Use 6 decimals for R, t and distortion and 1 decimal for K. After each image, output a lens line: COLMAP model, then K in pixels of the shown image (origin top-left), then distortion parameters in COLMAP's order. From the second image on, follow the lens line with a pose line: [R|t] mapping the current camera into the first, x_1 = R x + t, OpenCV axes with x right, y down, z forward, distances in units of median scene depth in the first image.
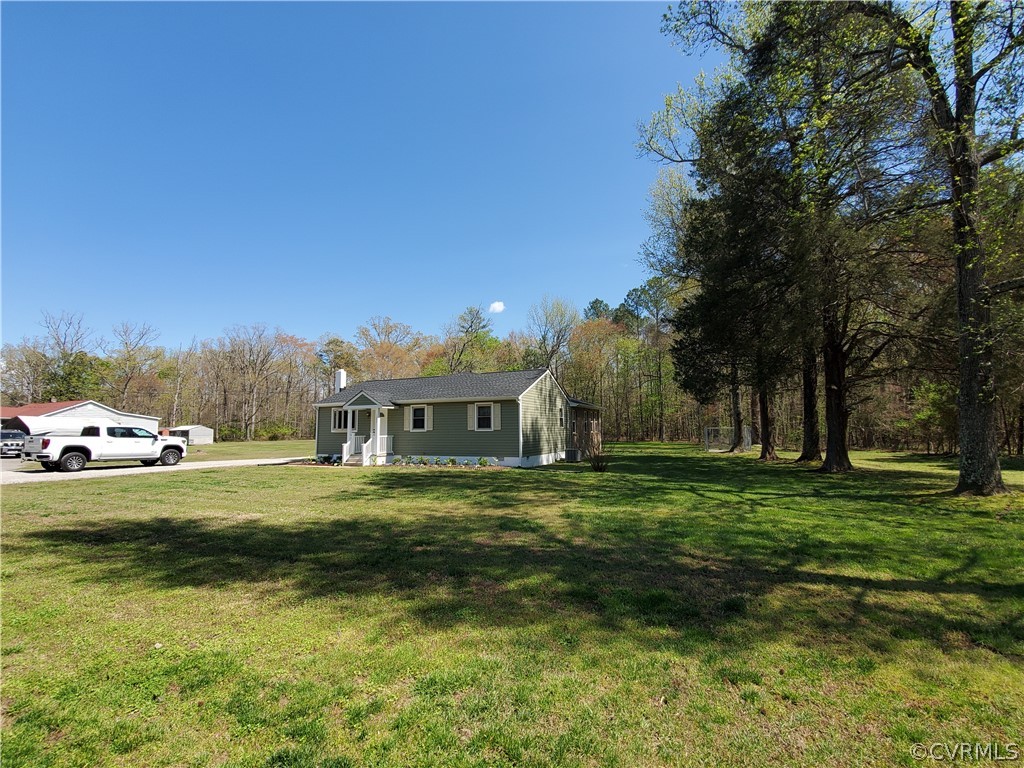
lens RADIAL K [[474.1, 0, 515.0], [0, 474.1, 380.6], [0, 0, 1]] dist [0.000216, -0.000291]
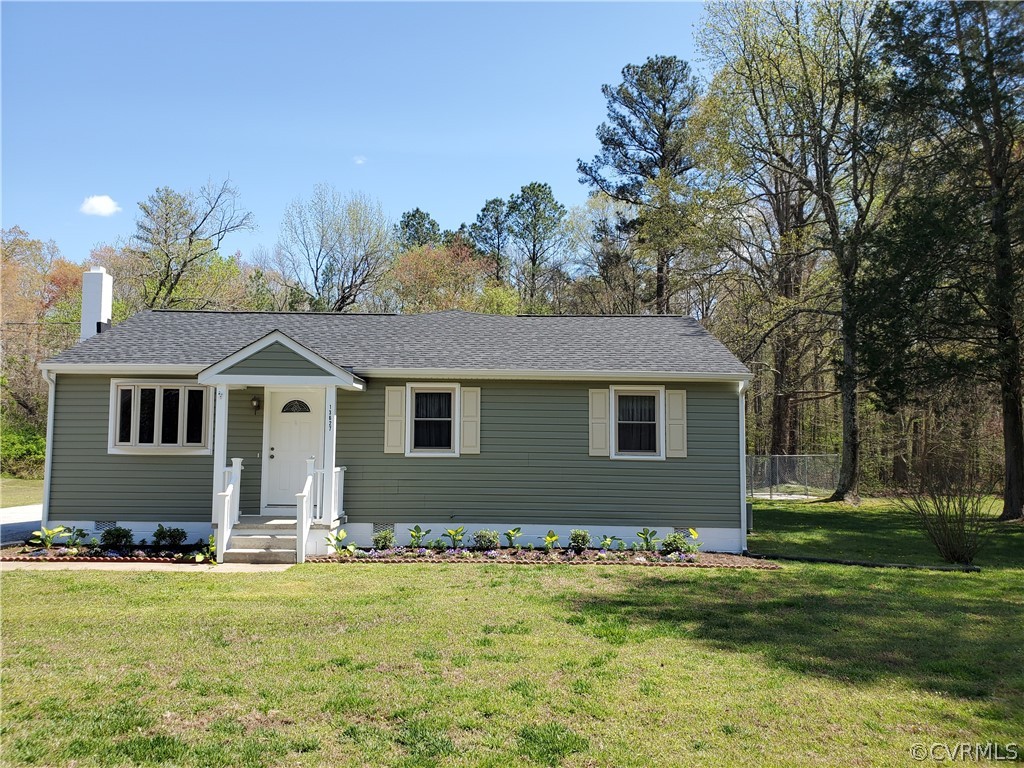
lens RADIAL K [[801.8, 0, 492.1], [0, 801.8, 386.0], [0, 0, 1]] dist [0.105406, -0.231452]
pose [[0.912774, 0.051989, 0.405143, -0.411952], [-0.062528, 0.997961, 0.012813, 0.042835], [-0.403651, -0.037028, 0.914164, 0.423904]]
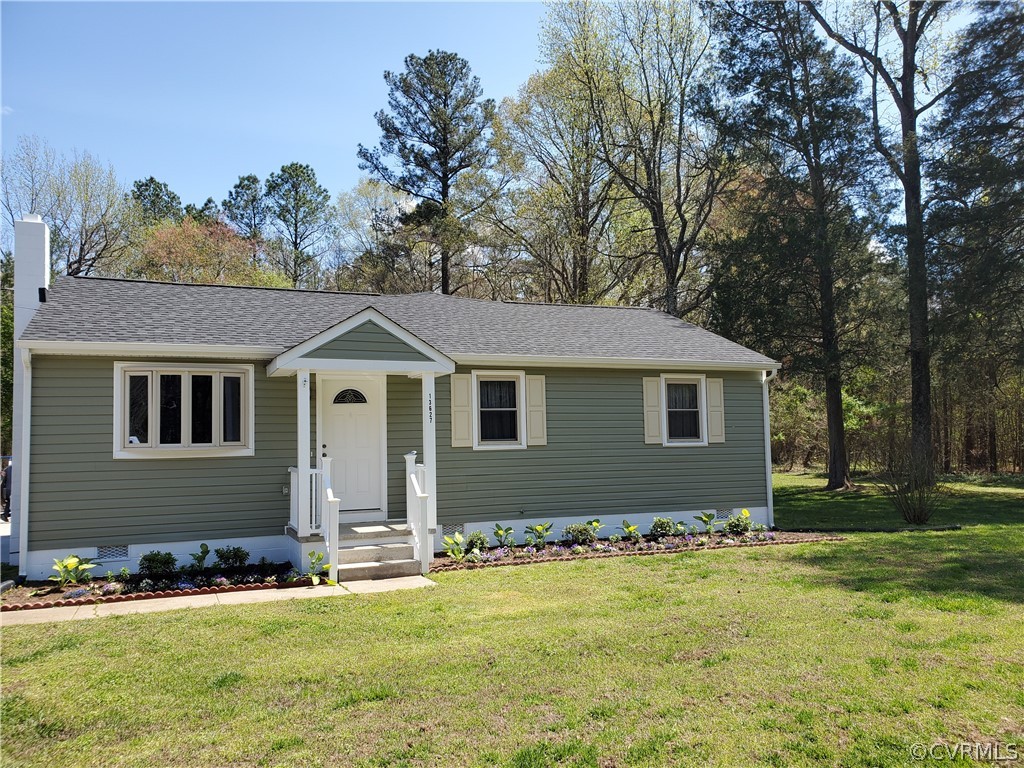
lens RADIAL K [[799.6, 0, 510.3], [0, 799.6, 390.0], [0, 0, 1]] dist [0.107170, -0.205136]
pose [[0.684008, 0.044447, 0.728119, -0.612589], [-0.064541, 0.997915, -0.000285, 0.064847], [-0.726614, -0.046798, 0.685450, 0.607152]]
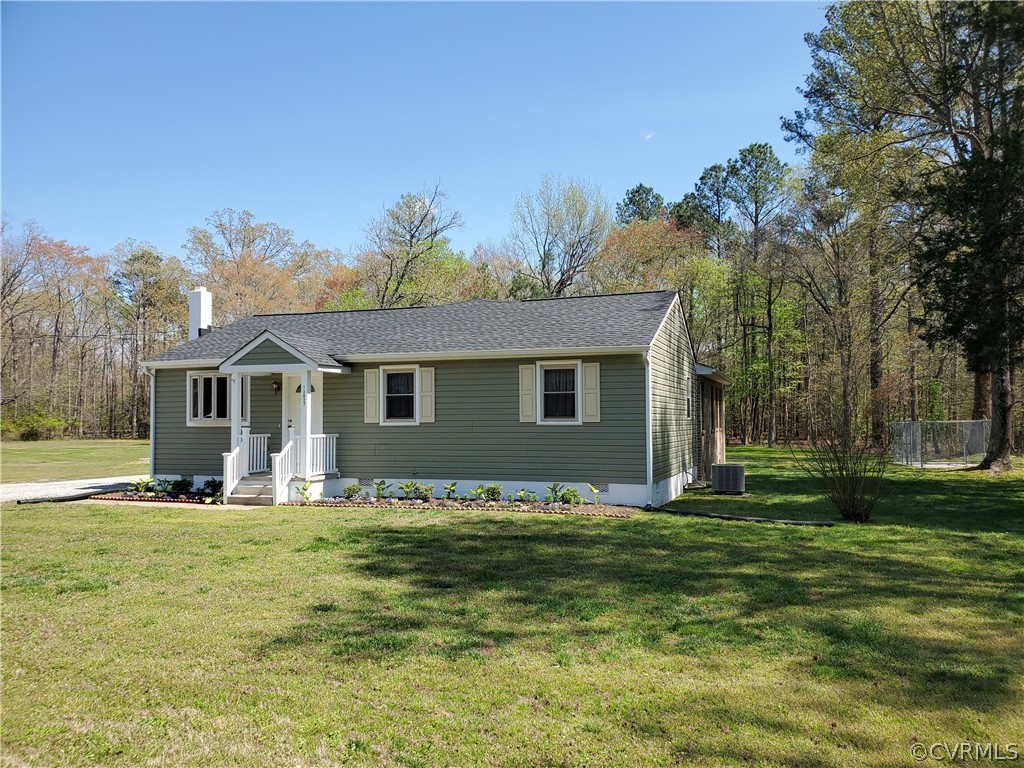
lens RADIAL K [[799.6, 0, 510.3], [0, 799.6, 390.0], [0, 0, 1]] dist [0.107170, -0.205136]
pose [[0.997449, 0.008274, 0.070907, -0.153177], [-0.012727, 0.997959, 0.062583, 0.026209], [-0.070245, -0.063325, 0.995518, 0.247947]]
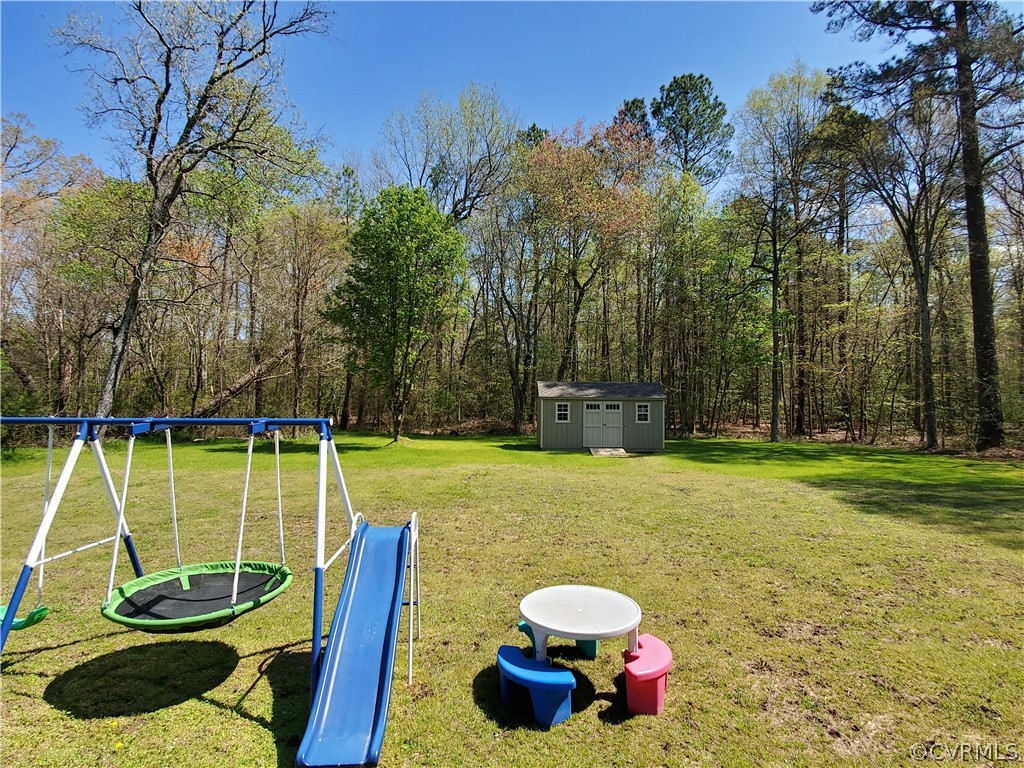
lens RADIAL K [[547.0, 0, 517.5], [0, 547.0, 383.0], [0, 0, 1]] dist [0.006701, -0.010982]
pose [[0.918942, 0.030620, 0.393202, -0.178381], [-0.057889, 0.996656, 0.057678, 0.183120], [-0.390121, -0.075764, 0.917641, 1.780371]]
